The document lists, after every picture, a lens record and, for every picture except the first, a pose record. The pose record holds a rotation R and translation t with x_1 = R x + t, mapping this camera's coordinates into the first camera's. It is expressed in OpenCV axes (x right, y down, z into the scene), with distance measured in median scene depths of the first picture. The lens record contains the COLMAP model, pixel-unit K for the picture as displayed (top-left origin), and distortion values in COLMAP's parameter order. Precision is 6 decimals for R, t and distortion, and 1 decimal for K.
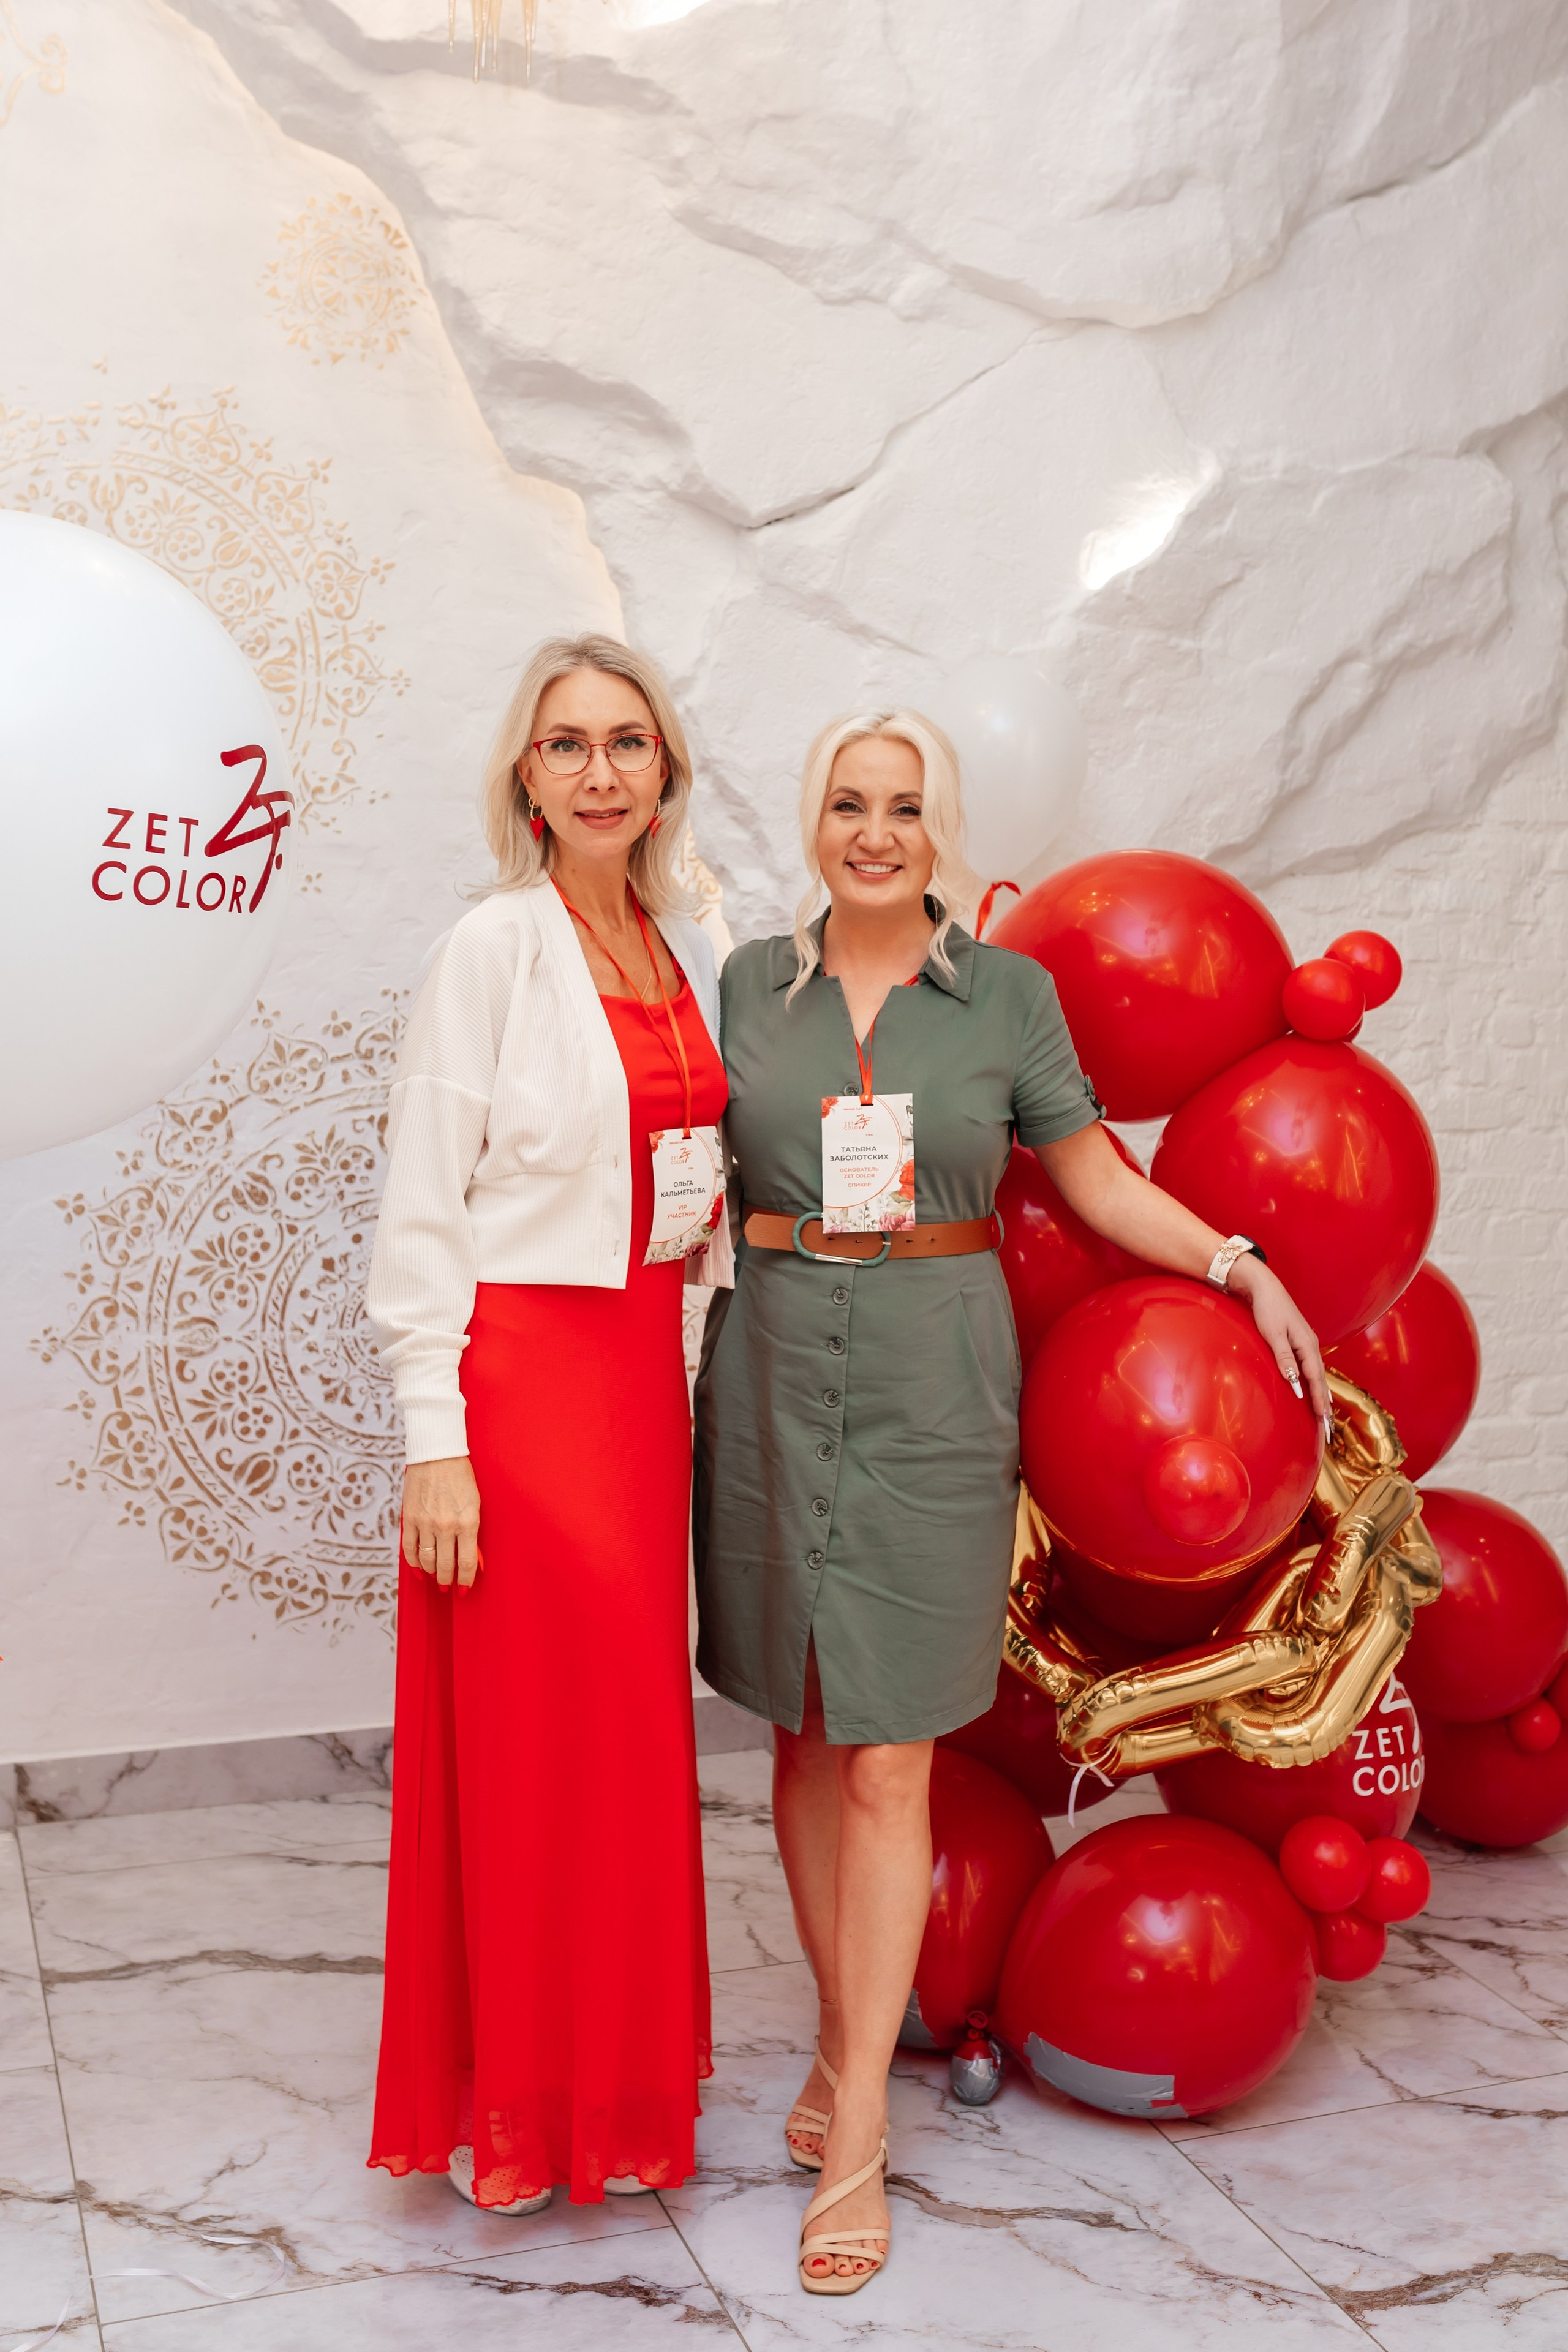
lens RADIAL K [[2530.4, 0, 799.0], [0, 2530.4, 1058.3], [0, 0, 1]] dist [0.001288, -0.003274]
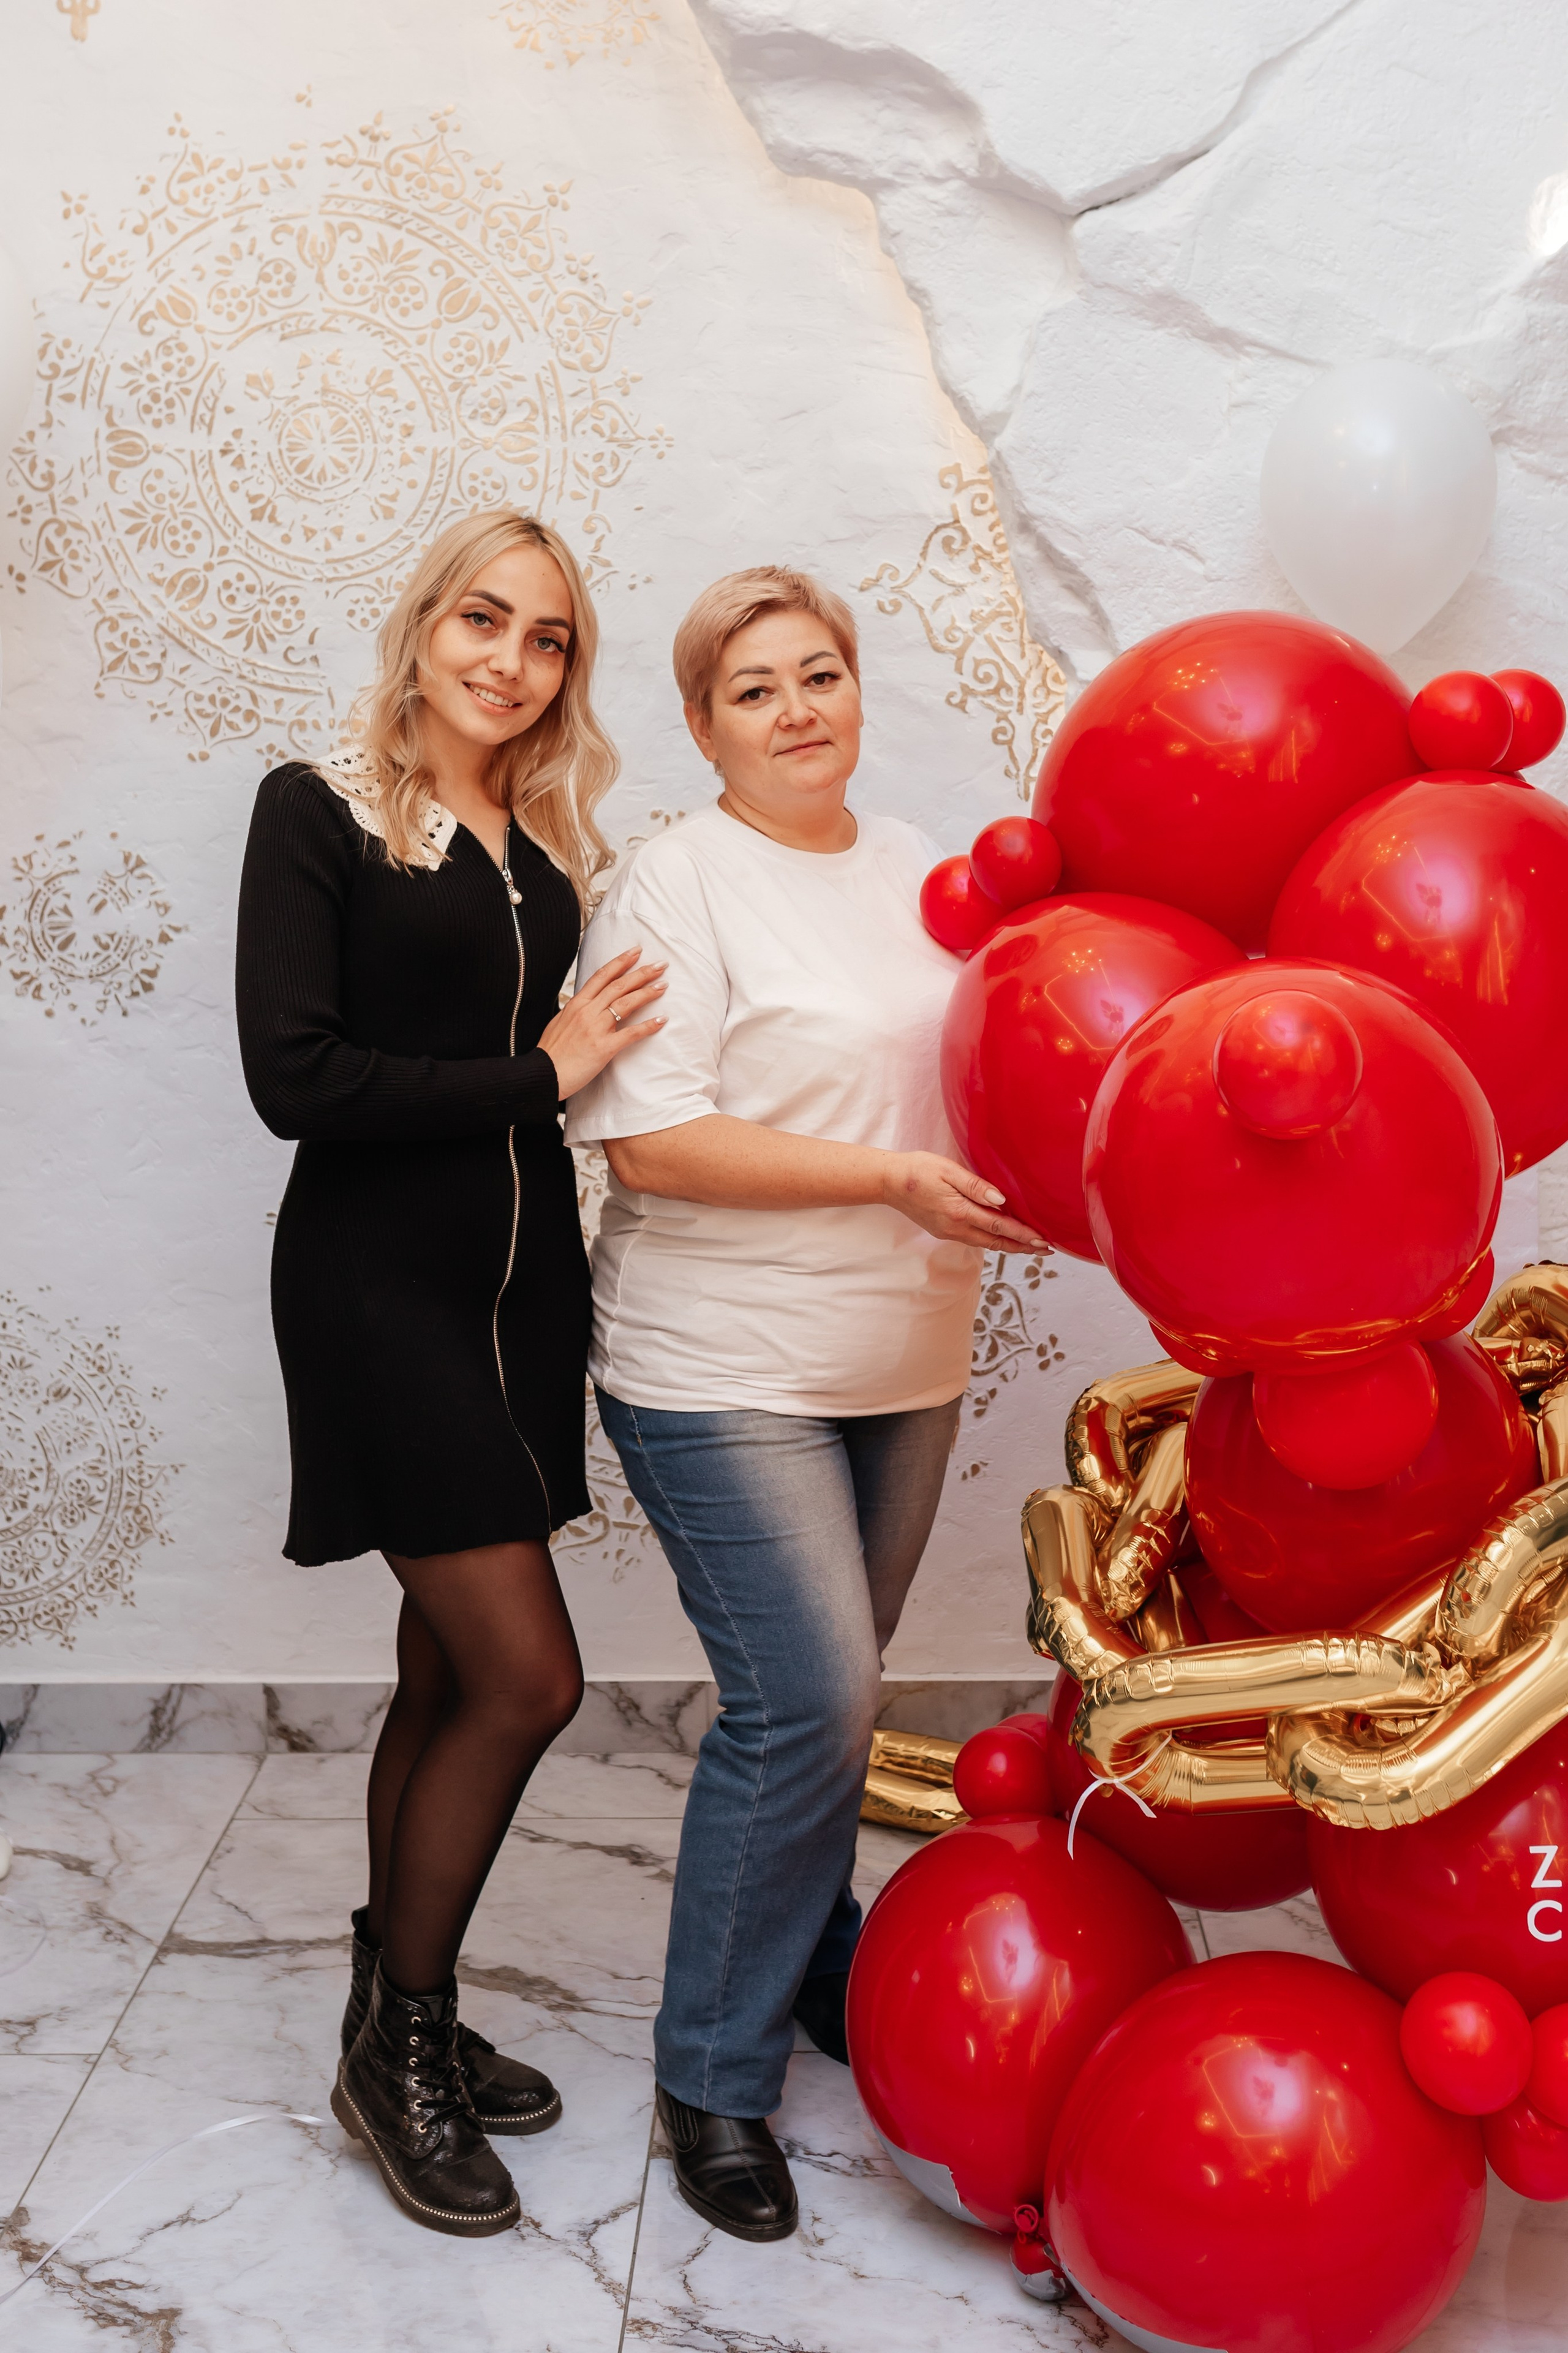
lens RADIAL K [[2773.8, 0, 791.8], [0, 2773.8, 939.3], [0, 0, 1]] dist [0.004729, -0.016390]
pose [[0.927686, 0.002982, -0.373349, 0.225312], [0.008894, 0.999508, 0.030082, -0.012245], [0.373255, -0.031227, 0.927203, 0.164955]]
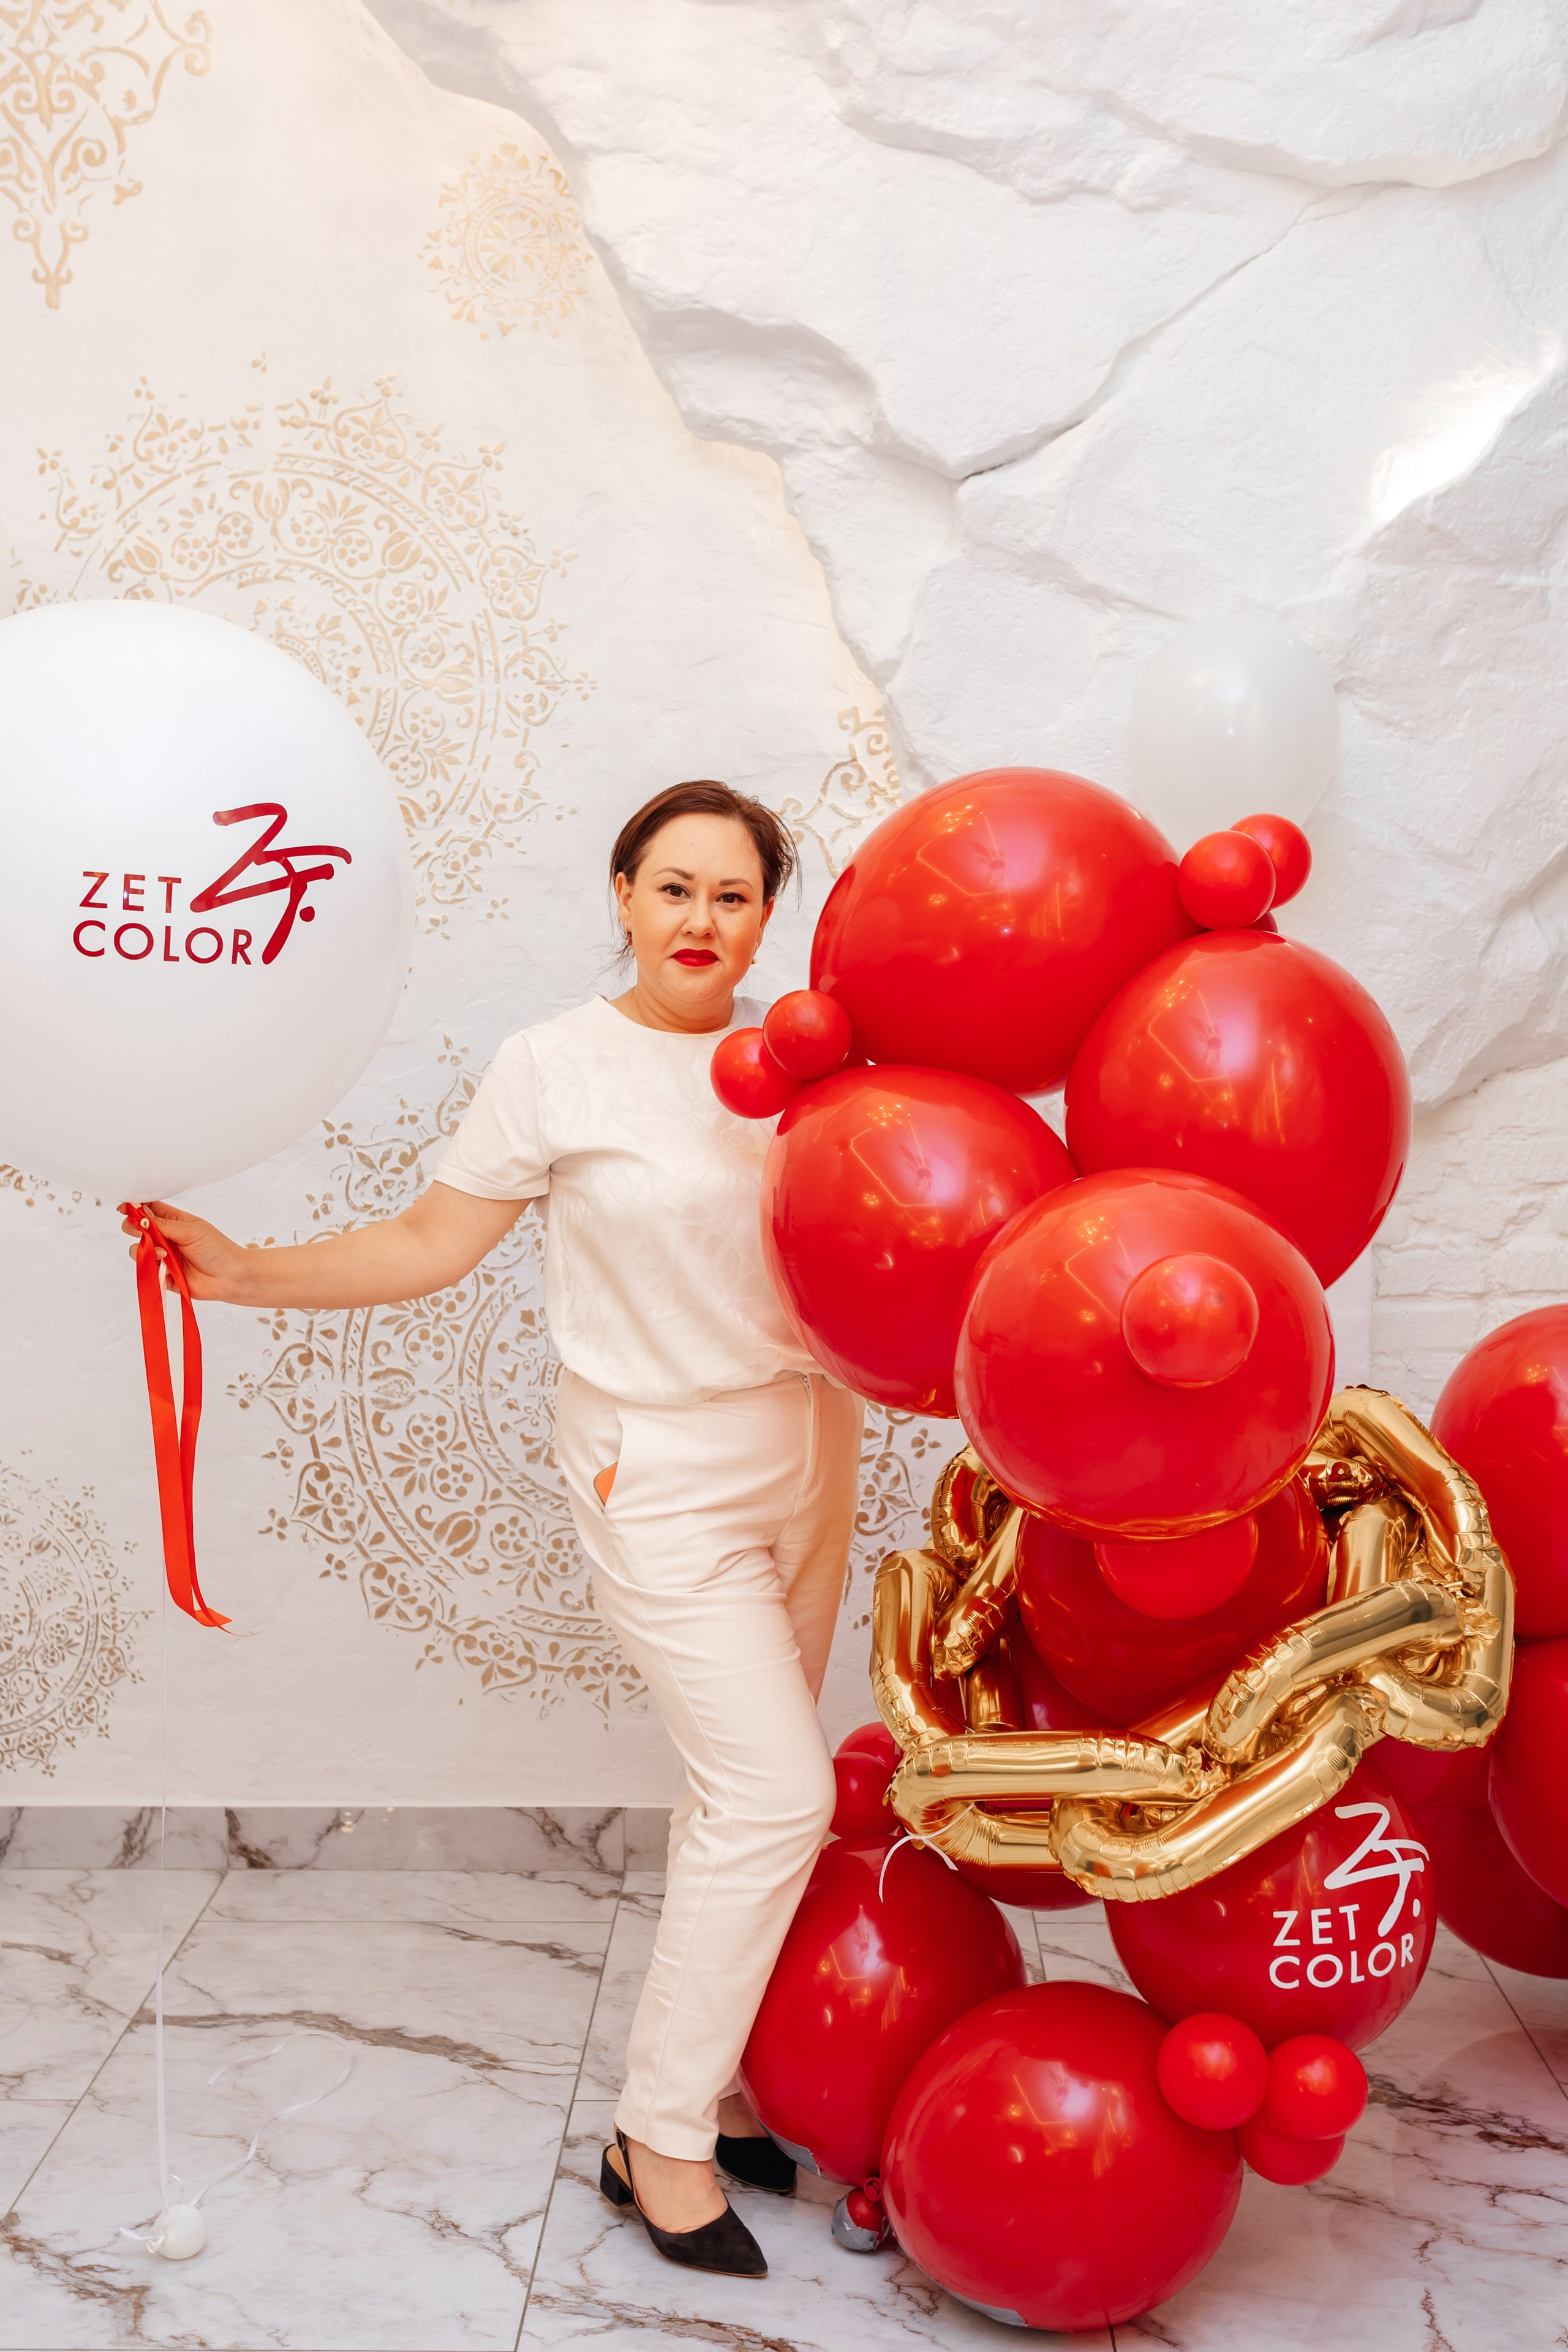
lens RADIAL K [[2757.9, 0, 775.4], [0, 2757.9, 1317.3], [0, 0, 1]] dist [0.004618, -0.010579]
pose [[0.929411, 0.027401, -0.368028, 0.281232], [0.000948, 0.997059, 0.076627, 0.002991], [0.369045, -0.071567, 0.926652, 0.085389]]
